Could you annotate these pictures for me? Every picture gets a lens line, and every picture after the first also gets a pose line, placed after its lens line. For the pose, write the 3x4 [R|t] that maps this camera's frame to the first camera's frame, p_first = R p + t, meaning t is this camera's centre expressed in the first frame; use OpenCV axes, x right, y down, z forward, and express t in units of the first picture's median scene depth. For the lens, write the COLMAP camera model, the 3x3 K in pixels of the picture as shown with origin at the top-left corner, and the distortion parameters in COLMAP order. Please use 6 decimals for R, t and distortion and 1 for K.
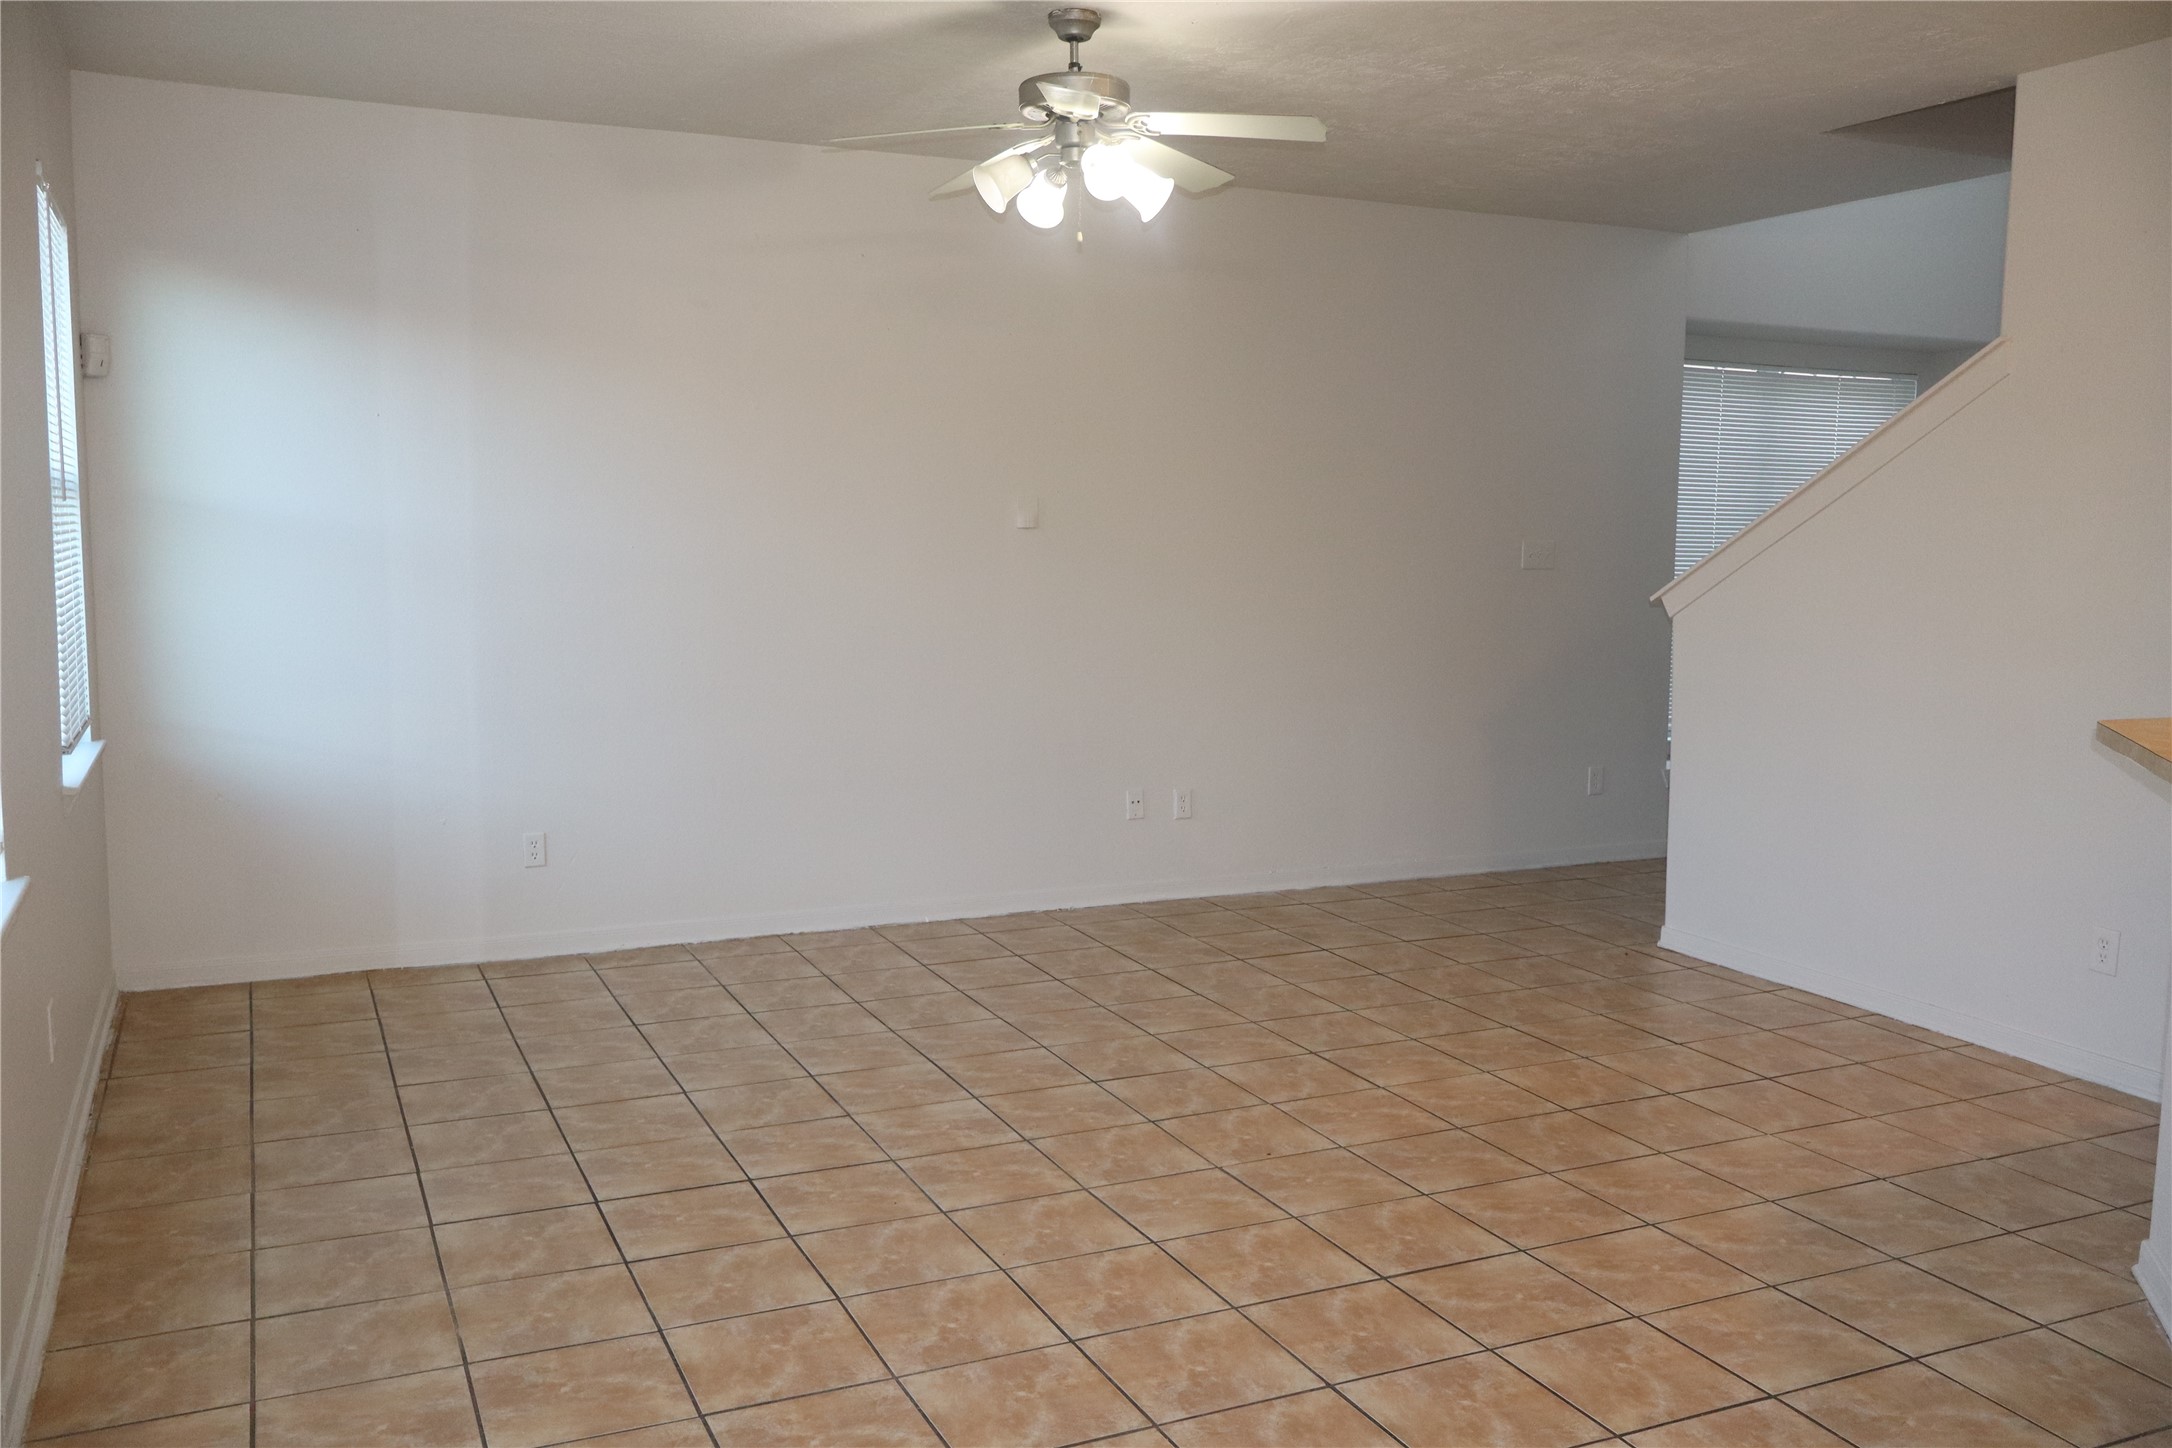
lens RADIAL K [[1796.1, 0, 1093.5], [0, 1796.1, 731.8], [0, 0, 1]] dist [-0.005009, -0.021170]
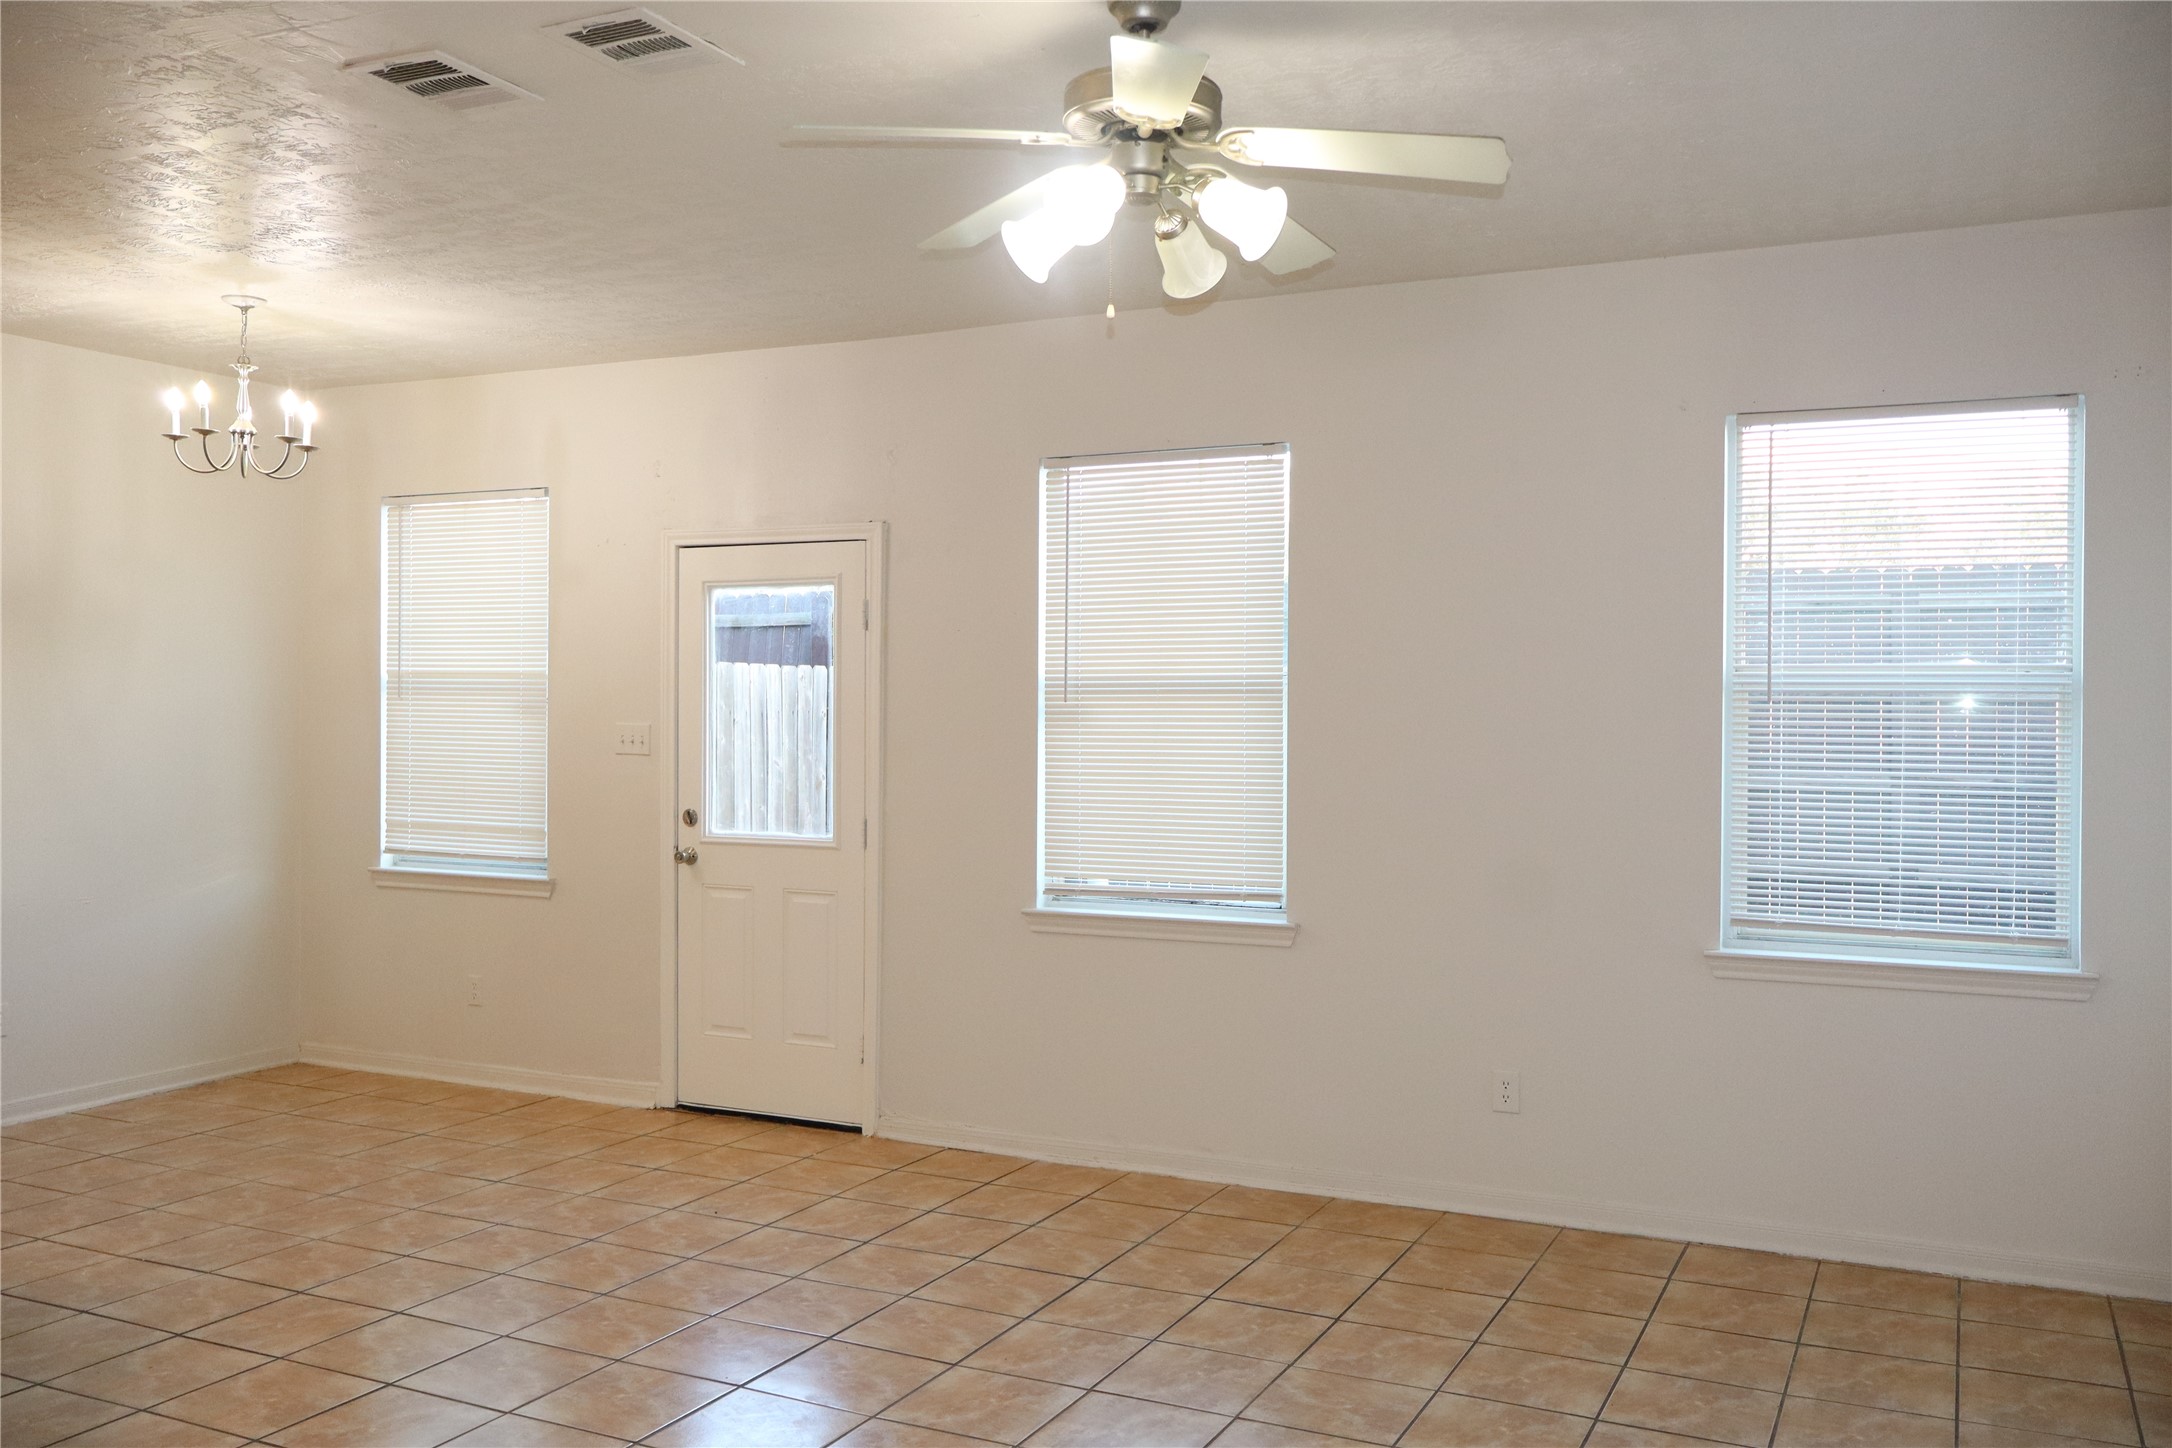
lens RADIAL K [[1796.1, 0, 1101.8], [0, 1796.1, 745.8], [0, 0, 1]] dist [-0.005009, -0.021170]
pose [[-0.773731, -0.004847, -0.633496, 0.445581], [-0.091502, 0.990340, 0.104180, -0.178433], [0.626872, 0.138574, -0.766700, 1.566724]]
